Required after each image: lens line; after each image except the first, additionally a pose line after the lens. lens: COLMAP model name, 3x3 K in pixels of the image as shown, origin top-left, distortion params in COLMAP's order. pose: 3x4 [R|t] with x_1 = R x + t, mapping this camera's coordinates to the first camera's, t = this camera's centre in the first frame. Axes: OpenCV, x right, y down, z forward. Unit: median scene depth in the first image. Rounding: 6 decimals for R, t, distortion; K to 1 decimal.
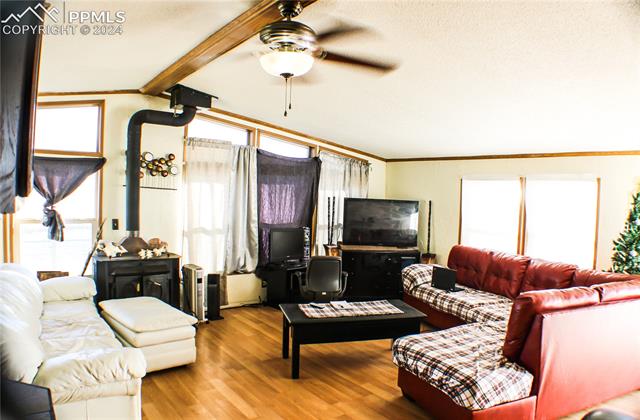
lens RADIAL K [[497.9, 0, 319.6], [0, 497.9, 213.2], [0, 0, 1]] dist [0.000065, -0.002143]
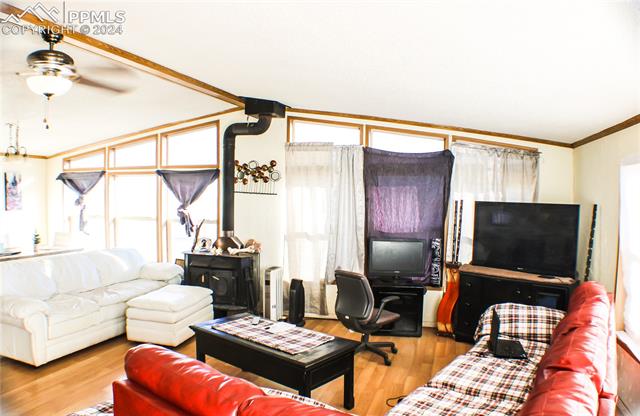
lens RADIAL K [[557.6, 0, 319.9], [0, 557.6, 208.4], [0, 0, 1]] dist [-0.078782, -0.003476]
pose [[0.573691, -0.000903, -0.819072, 0.673373], [-0.029086, 0.999346, -0.021474, 0.004553], [0.818555, 0.036143, 0.573289, 0.378857]]
